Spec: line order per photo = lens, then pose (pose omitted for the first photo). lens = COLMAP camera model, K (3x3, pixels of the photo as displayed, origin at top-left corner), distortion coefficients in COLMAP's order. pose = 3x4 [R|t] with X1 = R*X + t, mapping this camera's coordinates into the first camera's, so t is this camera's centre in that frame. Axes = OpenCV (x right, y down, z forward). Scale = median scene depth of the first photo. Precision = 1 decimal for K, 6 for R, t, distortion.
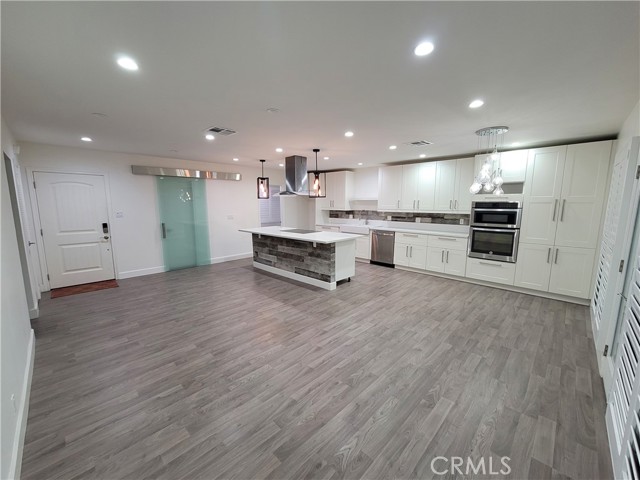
lens RADIAL K [[261.3, 0, 319.2], [0, 261.3, 240.3], [0, 0, 1]] dist [-0.007233, 0.002077]
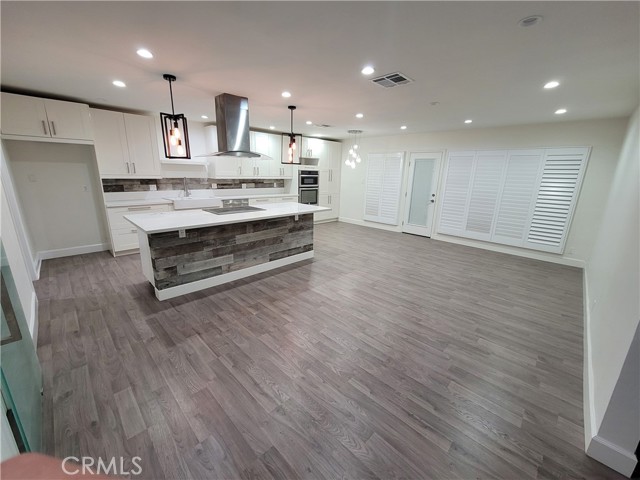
lens RADIAL K [[261.3, 0, 319.3], [0, 261.3, 241.4], [0, 0, 1]] dist [-0.007233, 0.002077]
pose [[0.003917, -0.258017, 0.966132, -0.852469], [0.116691, 0.959657, 0.255815, -0.118400], [-0.993161, 0.111737, 0.033868, 0.837972]]
